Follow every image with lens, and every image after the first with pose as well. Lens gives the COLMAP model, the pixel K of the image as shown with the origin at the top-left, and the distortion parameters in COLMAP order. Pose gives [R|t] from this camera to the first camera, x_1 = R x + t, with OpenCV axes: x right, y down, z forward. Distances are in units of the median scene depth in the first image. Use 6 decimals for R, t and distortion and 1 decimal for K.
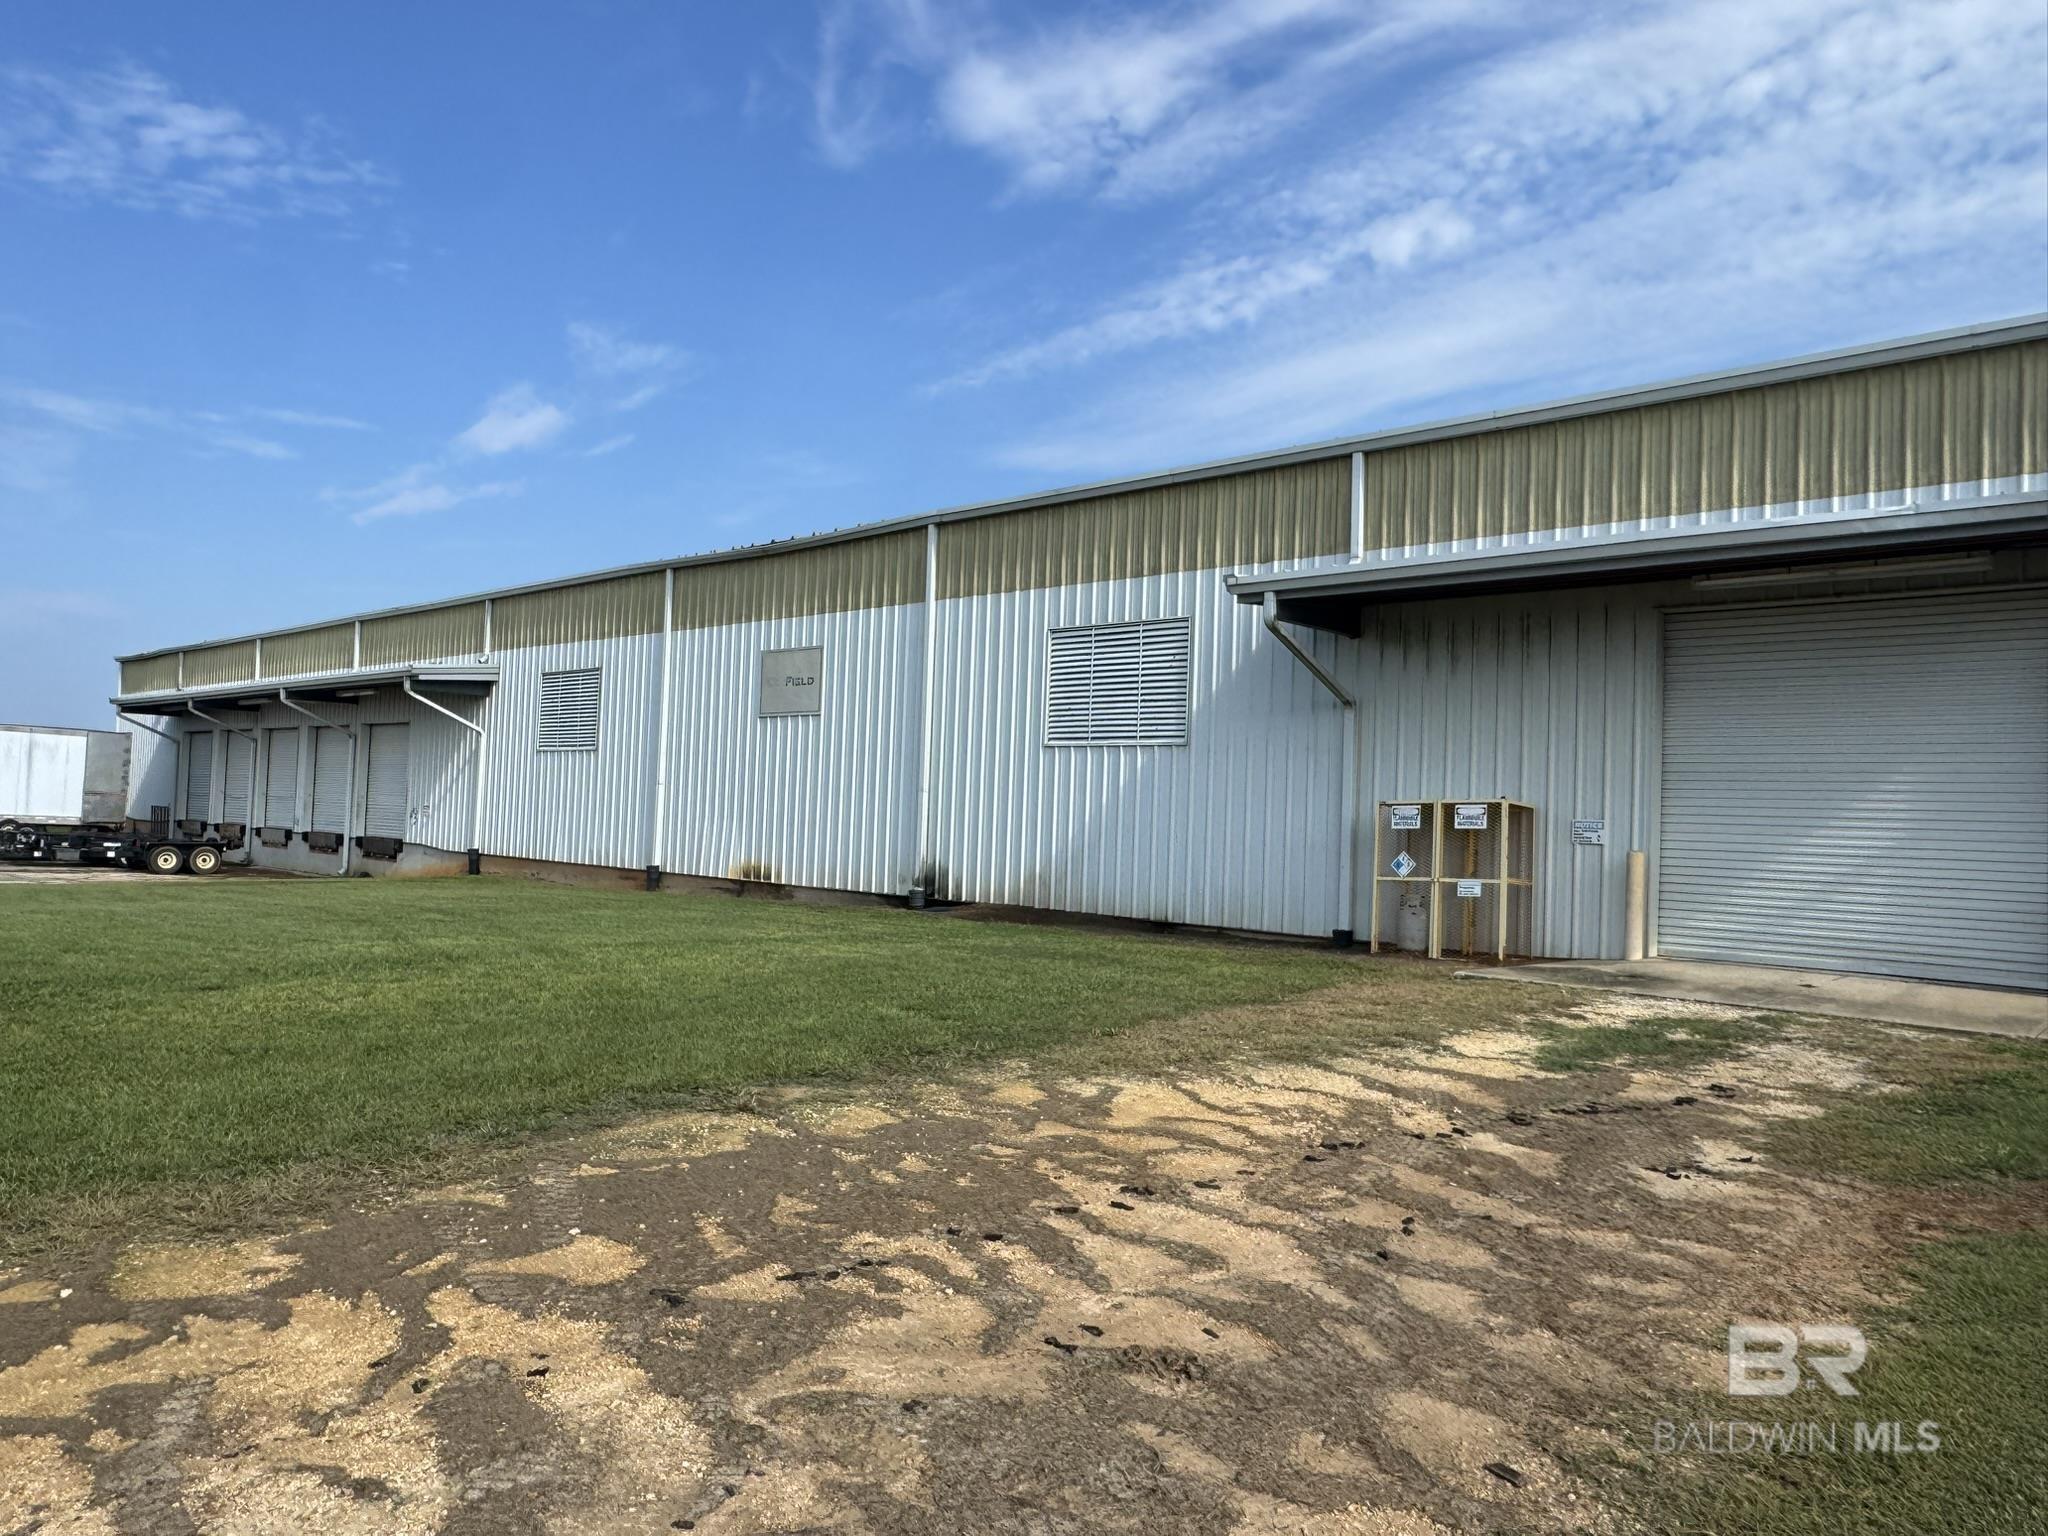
lens RADIAL K [[1404.6, 0, 1021.5], [0, 1404.6, 782.0], [0, 0, 1]] dist [-0.009444, -0.004799]
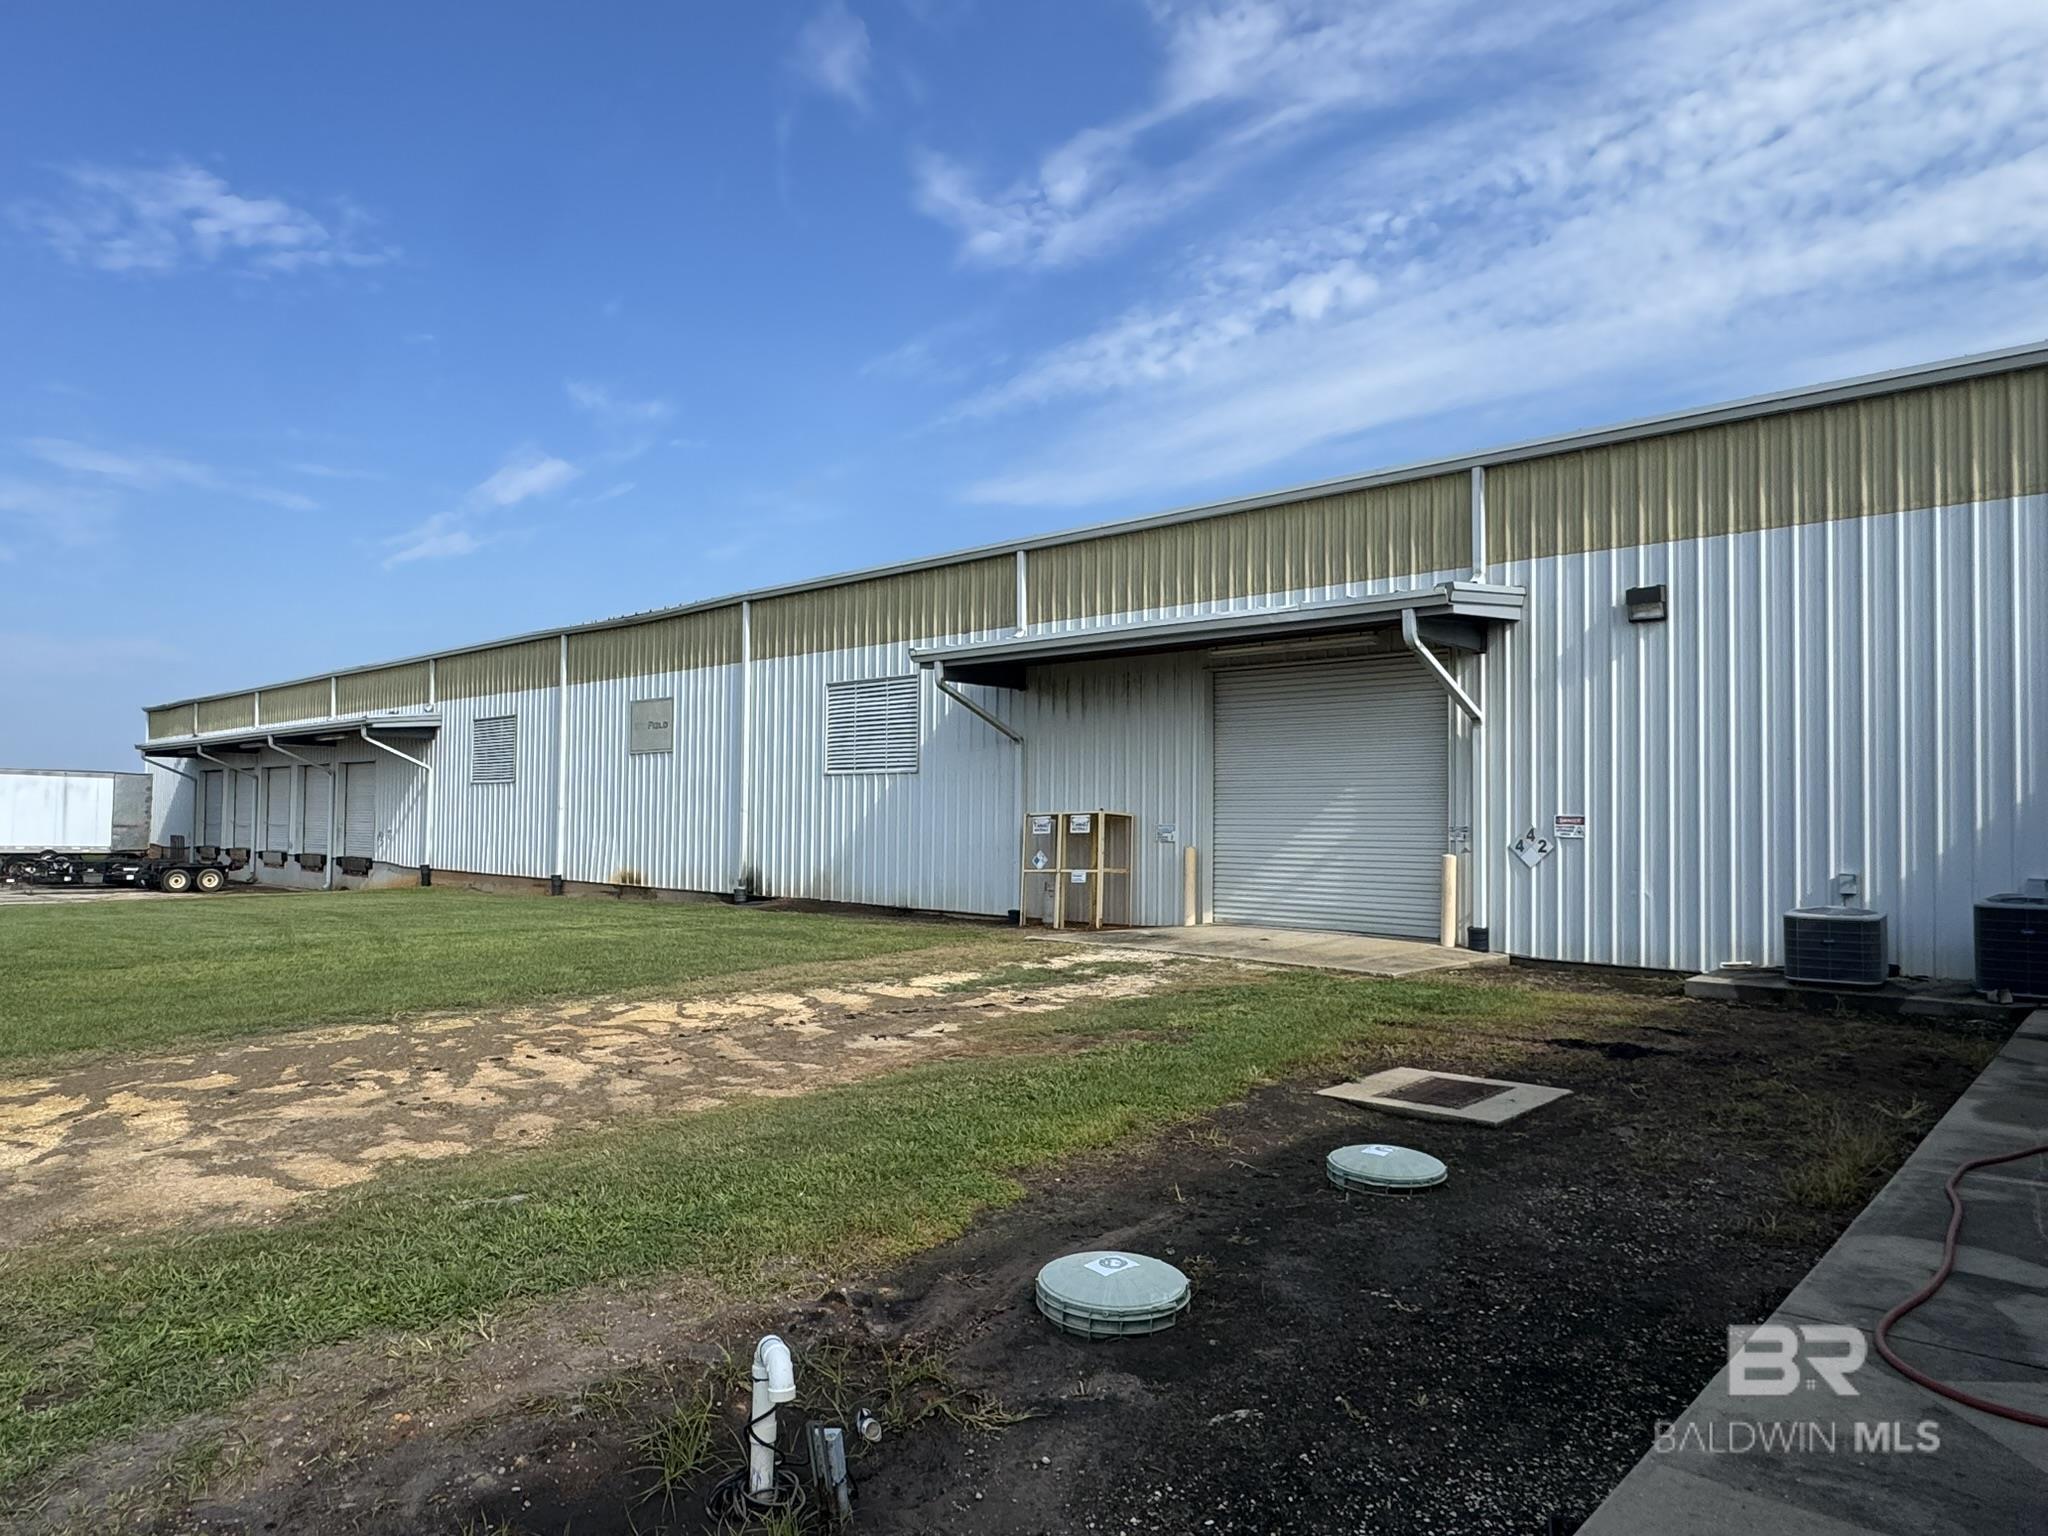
lens RADIAL K [[1284.3, 0, 1030.4], [0, 1284.3, 797.9], [0, 0, 1]] dist [-0.019178, 0.001611]
pose [[0.999545, -0.026568, 0.014268, 0.103743], [0.026448, 0.999614, 0.008481, -0.005110], [-0.014488, -0.008100, 0.999862, -0.099847]]
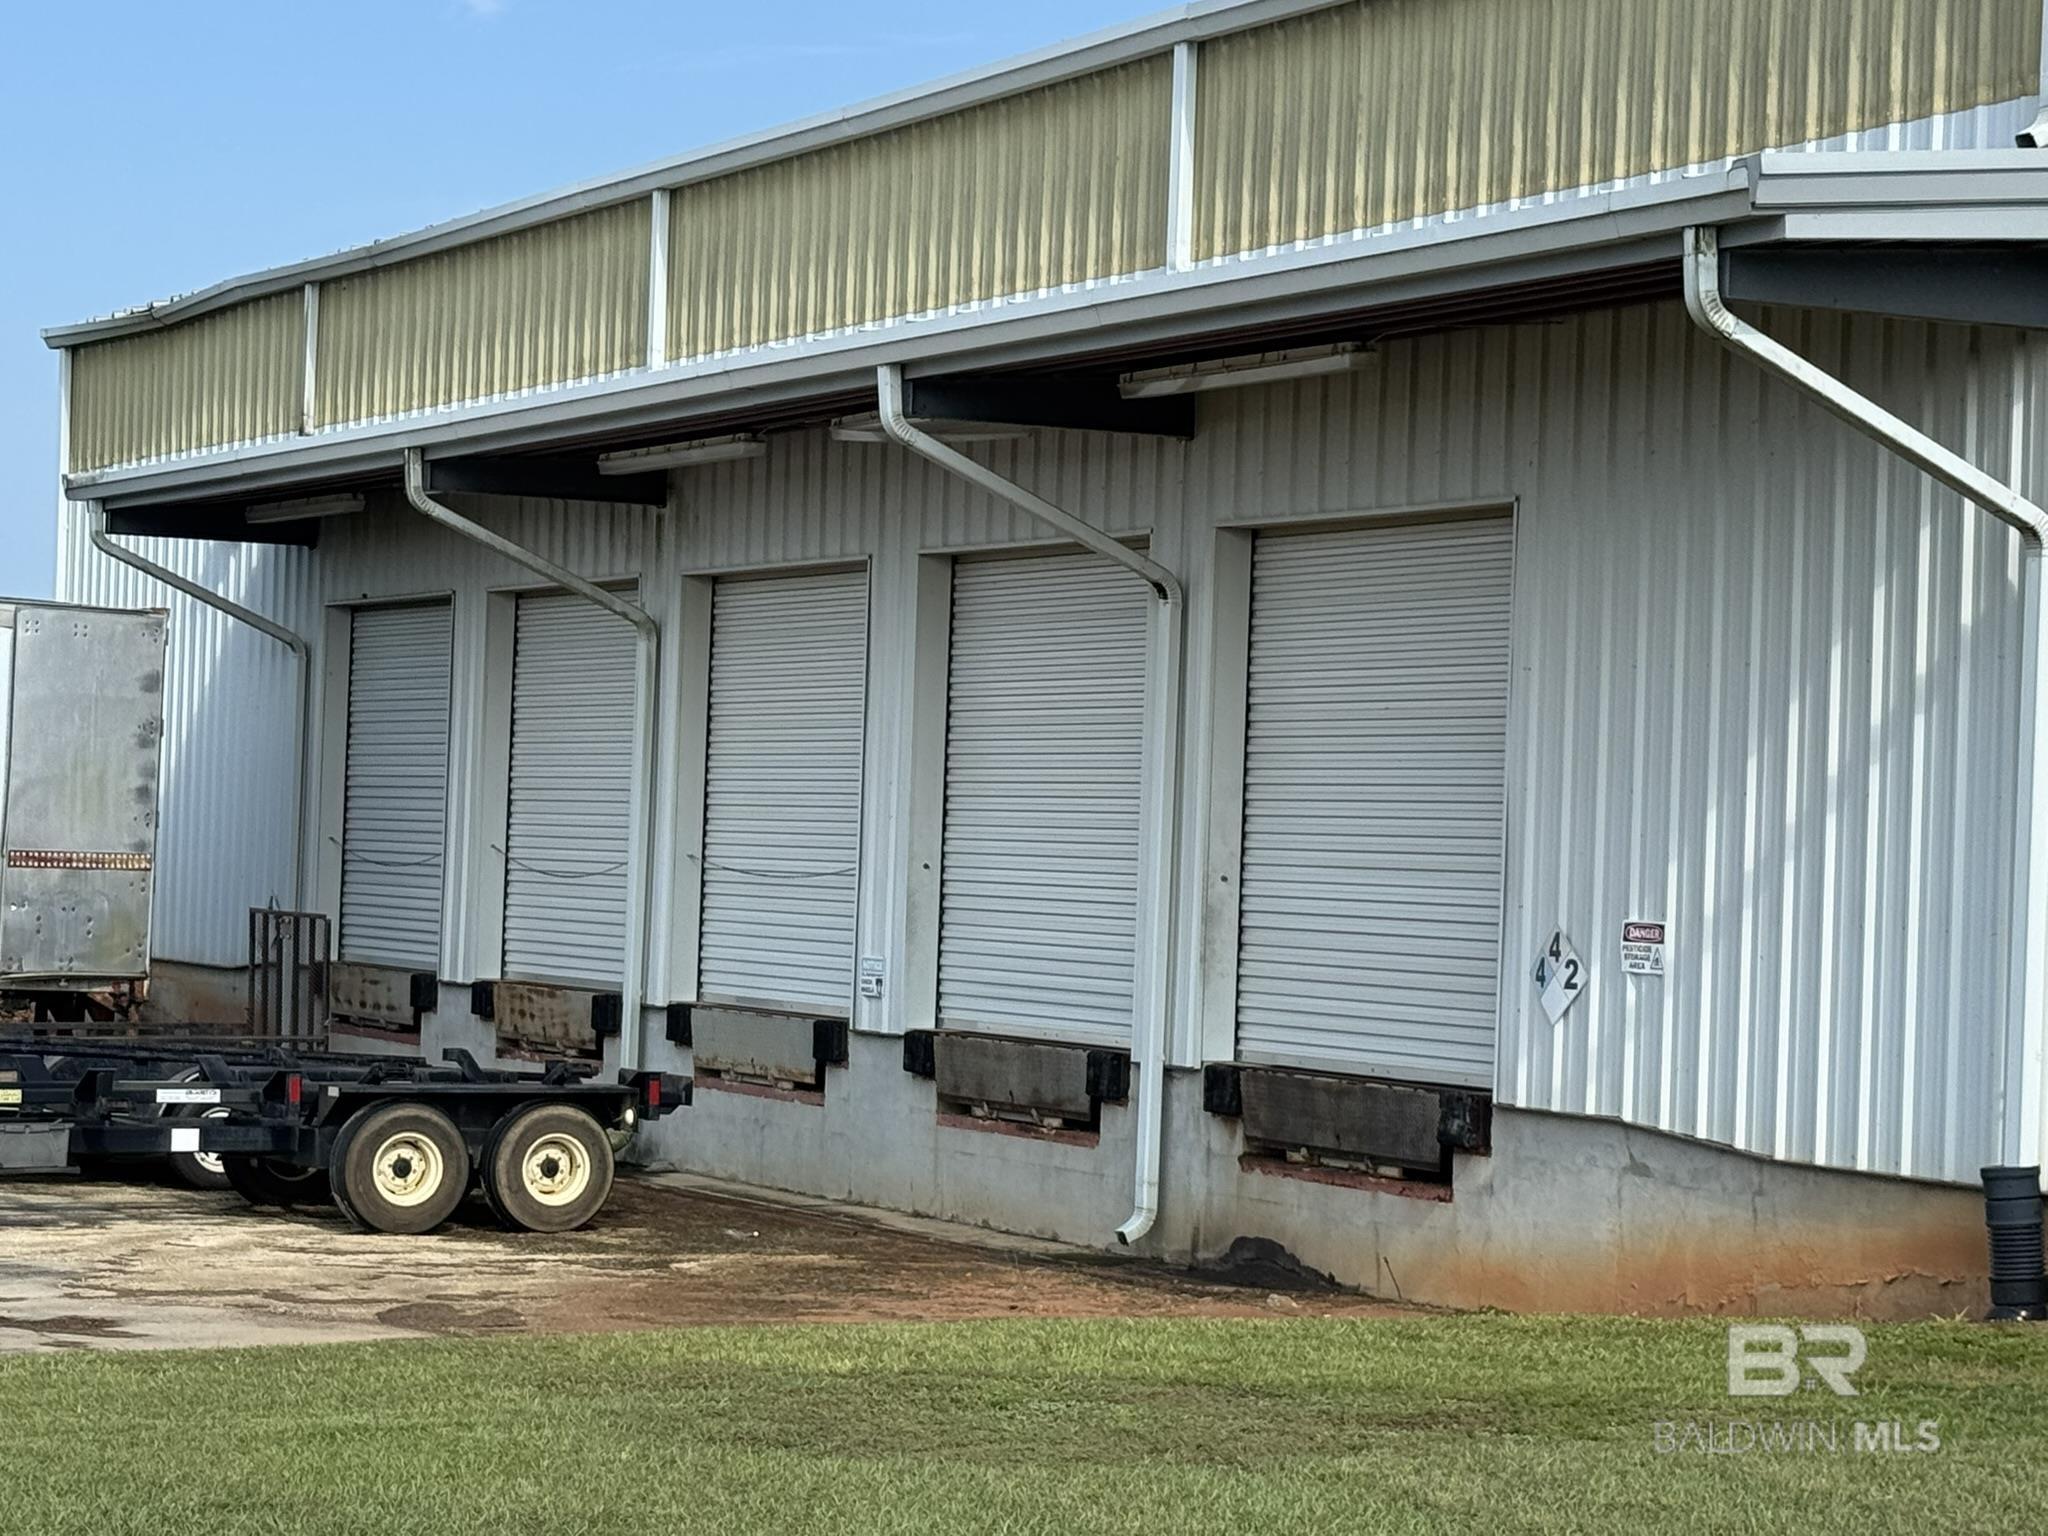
lens RADIAL K [[4705.4, 0, 1024.0], [0, 4705.4, 763.4], [0, 0, 1]] dist [0.108759, 0.000000]
pose [[0.945060, -0.007983, -0.326800, -0.269382], [0.005705, 0.999952, -0.007929, -0.000892], [0.326848, 0.005629, 0.945060, 0.323486]]
